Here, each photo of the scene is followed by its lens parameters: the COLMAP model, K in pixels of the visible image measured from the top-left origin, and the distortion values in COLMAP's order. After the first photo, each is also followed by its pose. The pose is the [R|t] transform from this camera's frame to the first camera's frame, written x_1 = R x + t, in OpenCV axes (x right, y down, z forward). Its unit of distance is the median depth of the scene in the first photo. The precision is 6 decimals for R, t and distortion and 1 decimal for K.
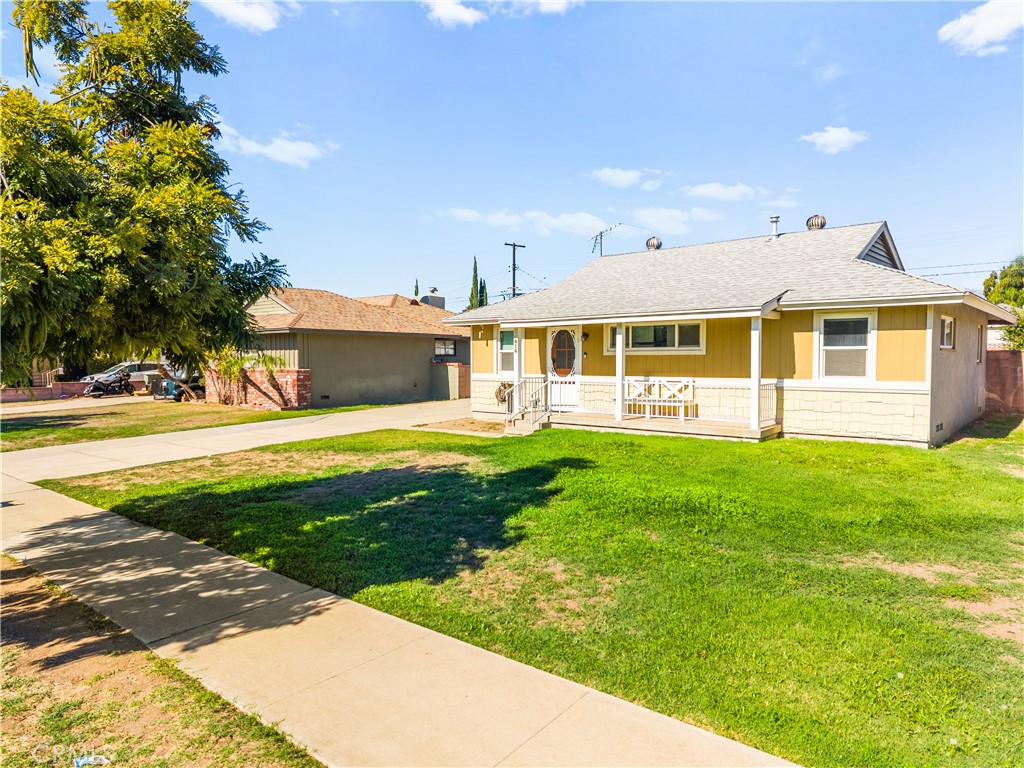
lens RADIAL K [[701.0, 0, 512.0], [0, 701.0, 384.0], [0, 0, 1]] dist [0.004081, -0.001806]
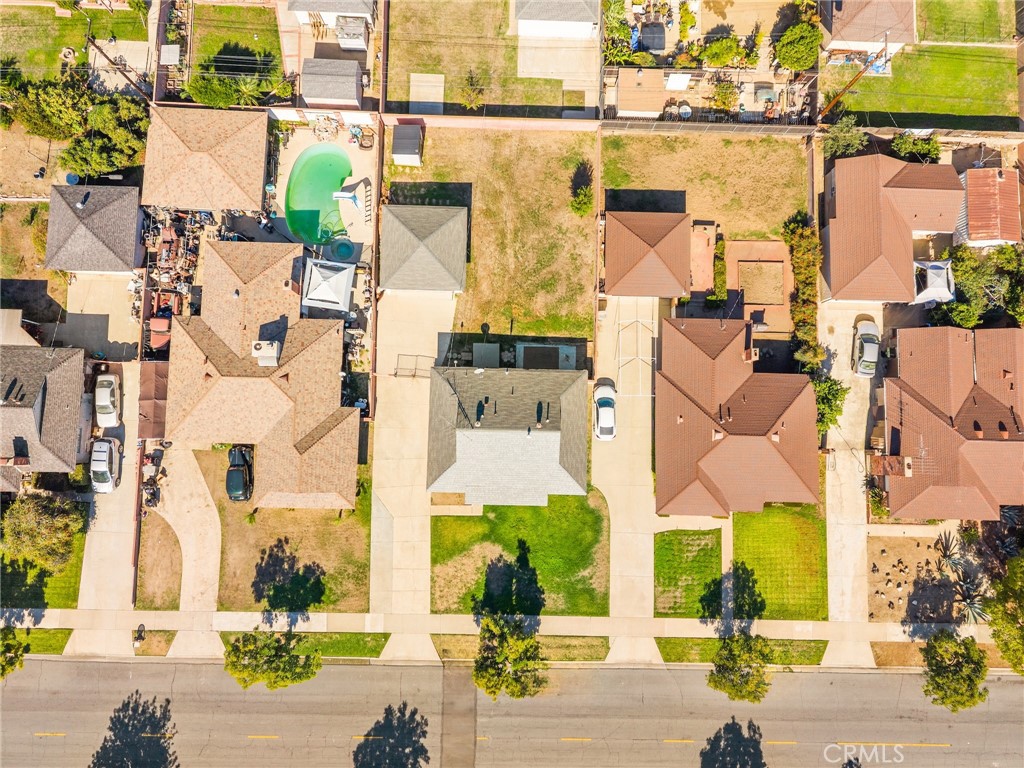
lens RADIAL K [[713.0, 0, 512.0], [0, 713.0, 384.0], [0, 0, 1]] dist [0.046128, -0.002093]
pose [[0.777943, -0.625099, 0.063690, 0.347625], [-0.001556, 0.099445, 0.995042, -4.130388], [-0.628333, -0.774185, 0.076390, 1.254855]]
